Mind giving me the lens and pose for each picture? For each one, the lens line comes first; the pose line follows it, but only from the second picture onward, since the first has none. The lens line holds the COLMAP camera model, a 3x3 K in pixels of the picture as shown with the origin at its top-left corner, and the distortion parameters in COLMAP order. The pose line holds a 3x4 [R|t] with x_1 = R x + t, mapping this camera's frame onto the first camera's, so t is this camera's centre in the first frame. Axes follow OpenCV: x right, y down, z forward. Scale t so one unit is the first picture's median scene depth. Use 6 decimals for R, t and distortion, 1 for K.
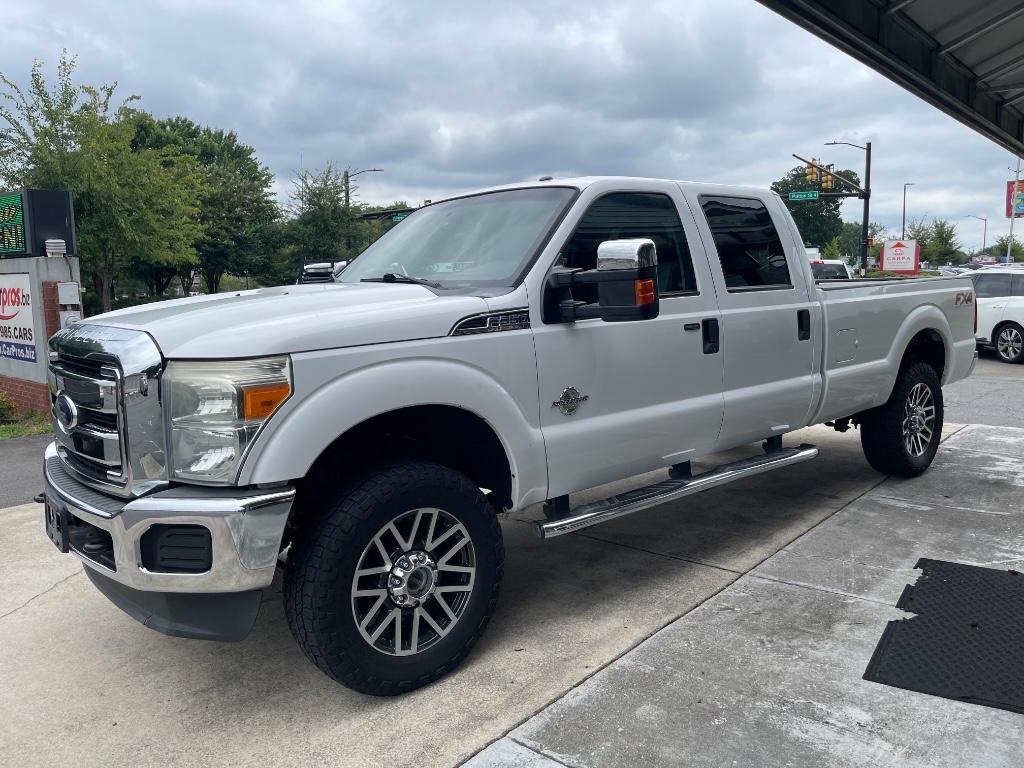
lens RADIAL K [[794.3, 0, 512.0], [0, 794.3, 384.0], [0, 0, 1]] dist [0.045053, -0.058715]
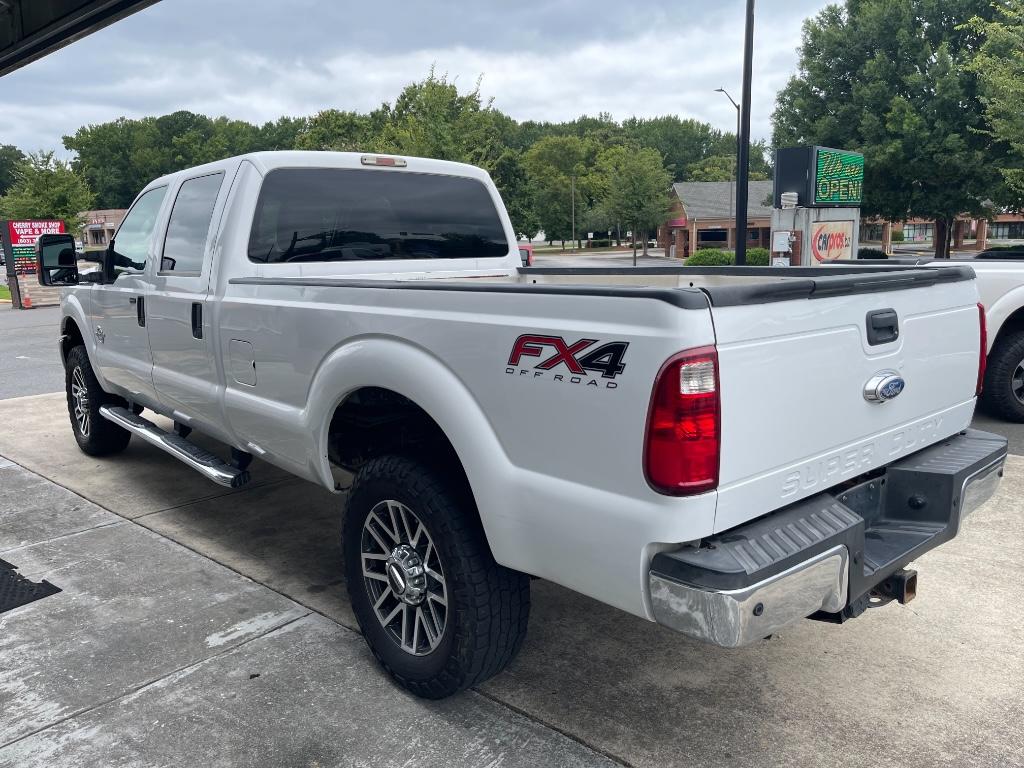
lens RADIAL K [[794.3, 0, 512.0], [0, 794.3, 384.0], [0, 0, 1]] dist [0.045053, -0.058715]
pose [[-0.013910, 0.202530, -0.979177, 1.277772], [-0.109163, 0.973111, 0.202826, -0.229915], [0.993927, 0.109711, 0.008573, 1.410664]]
